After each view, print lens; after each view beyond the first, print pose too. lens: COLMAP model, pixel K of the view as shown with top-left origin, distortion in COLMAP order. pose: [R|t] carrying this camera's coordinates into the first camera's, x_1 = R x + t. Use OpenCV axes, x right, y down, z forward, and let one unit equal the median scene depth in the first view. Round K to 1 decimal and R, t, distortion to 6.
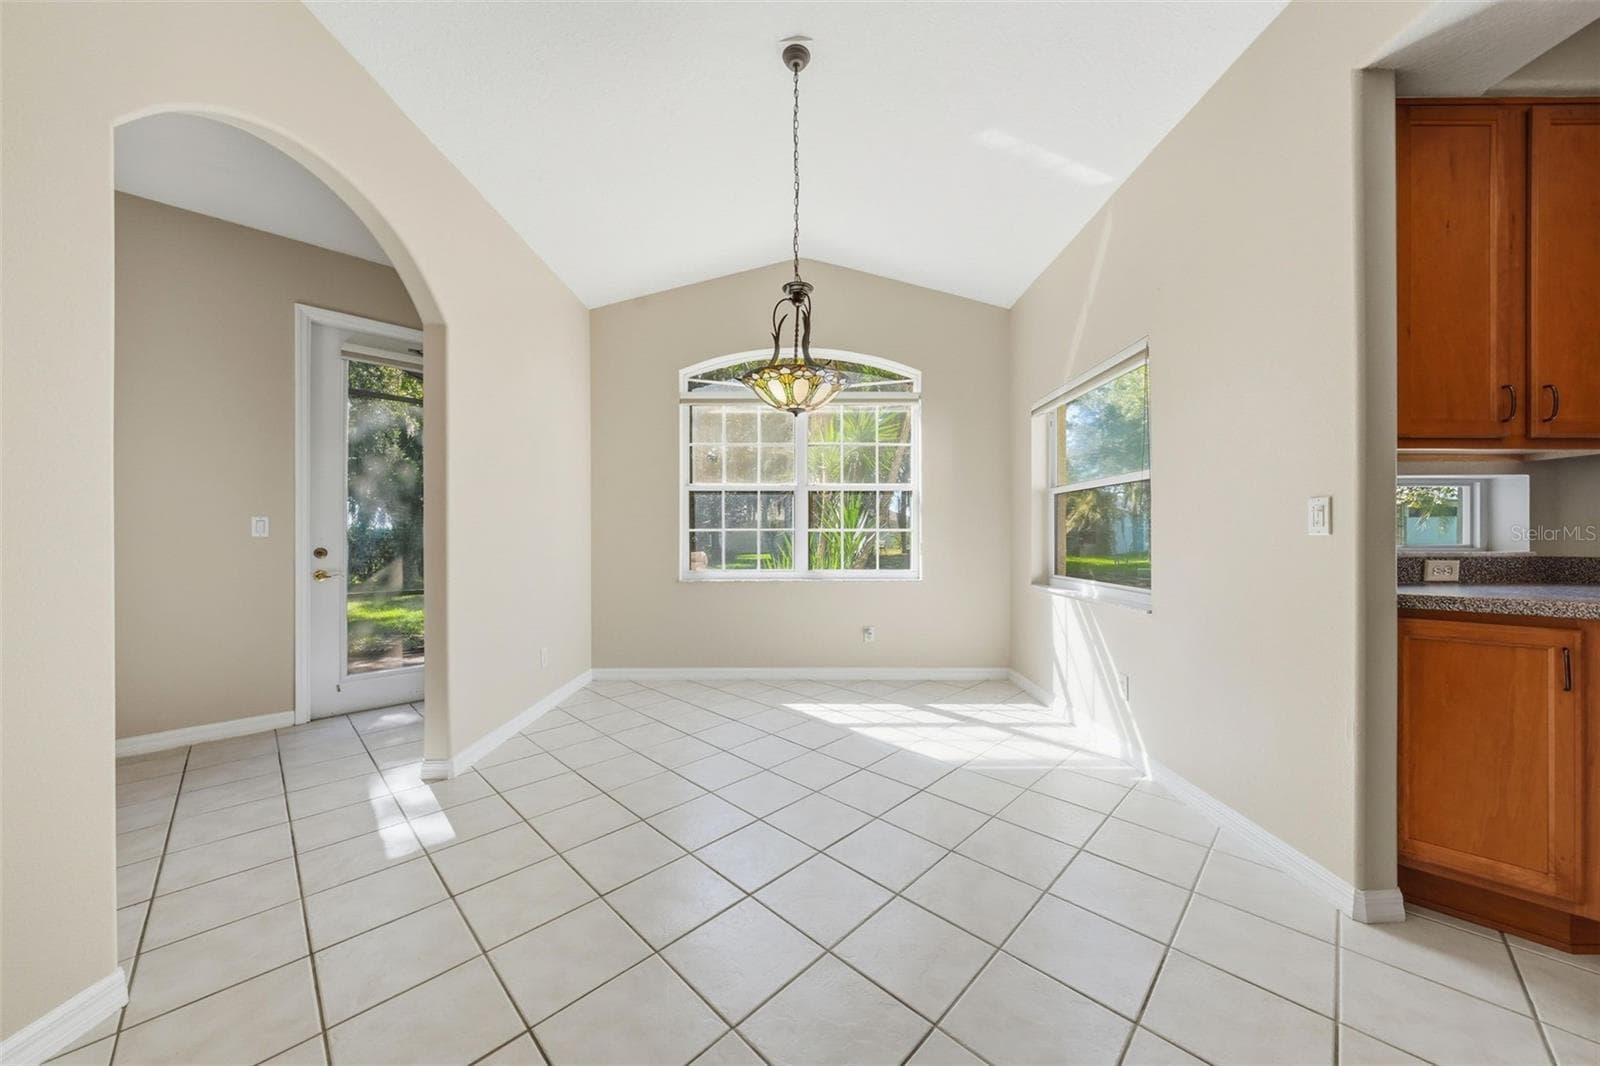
lens RADIAL K [[549.0, 0, 800.0], [0, 549.0, 533.0], [0, 0, 1]] dist [-0.000110, -0.000023]
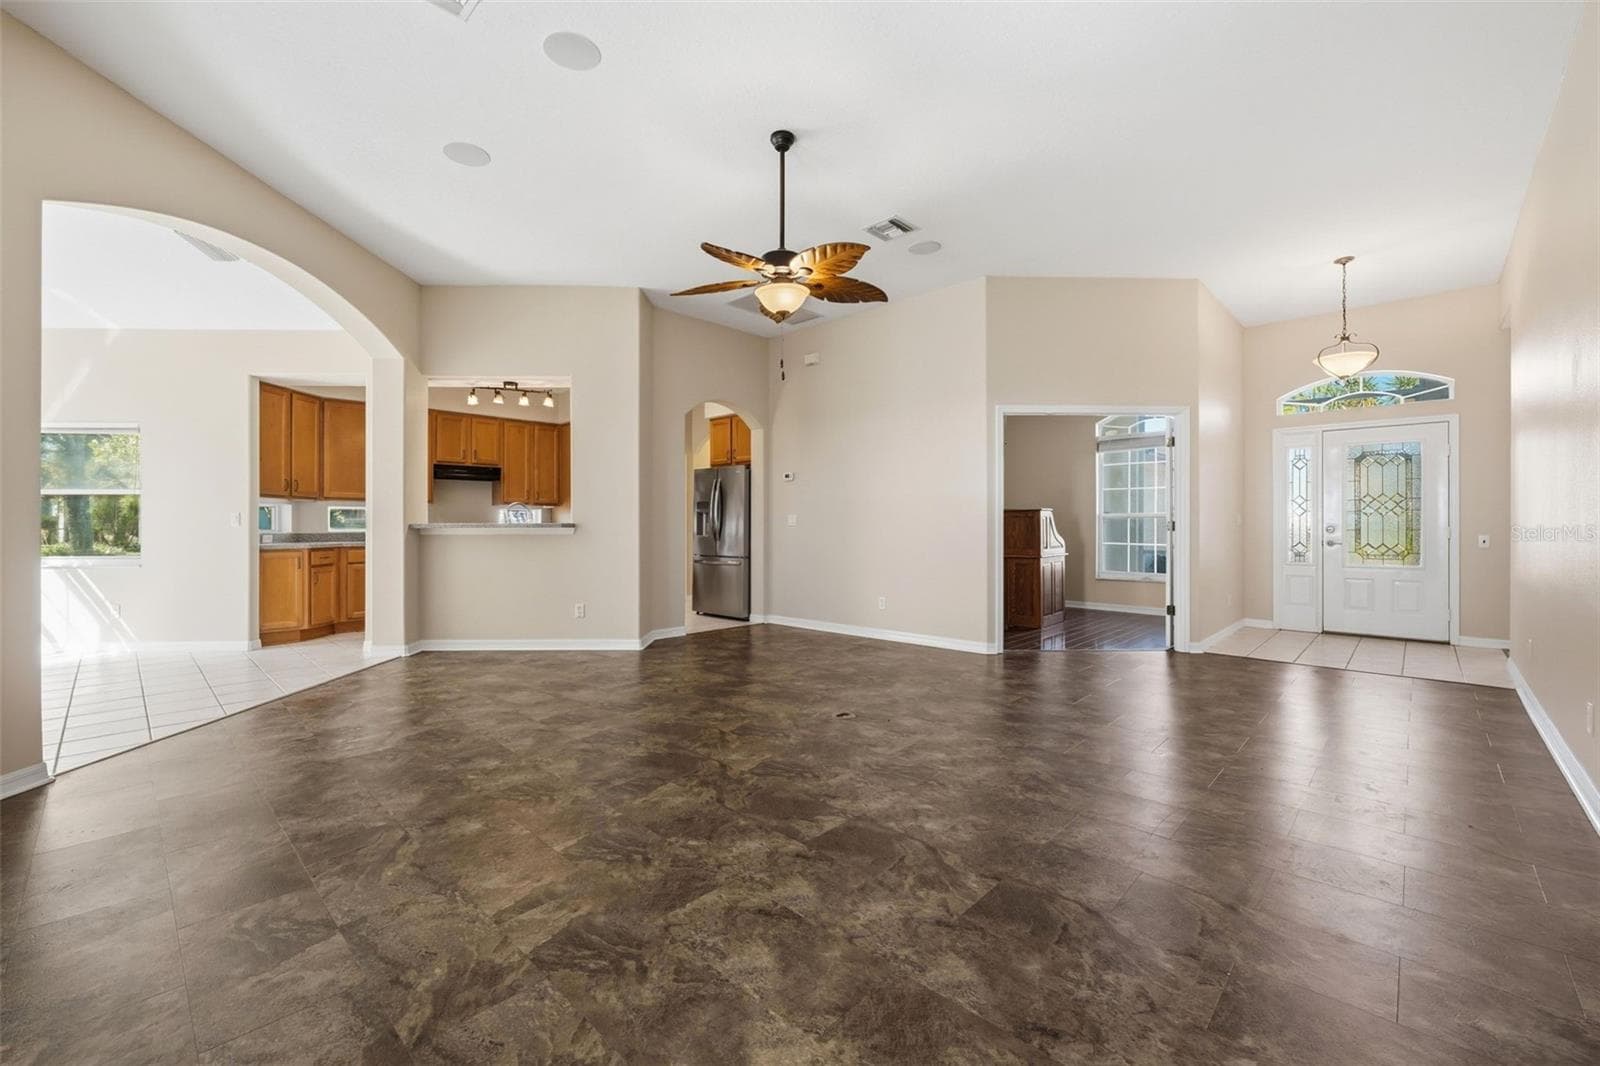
lens RADIAL K [[652.2, 0, 800.0], [0, 652.2, 533.0], [0, 0, 1]] dist [-0.001023, -0.000133]
pose [[-0.016748, -0.002797, 0.999856, -1.558497], [-0.001405, 0.999995, 0.002774, 0.017424], [-0.999859, -0.001358, -0.016752, -1.174192]]
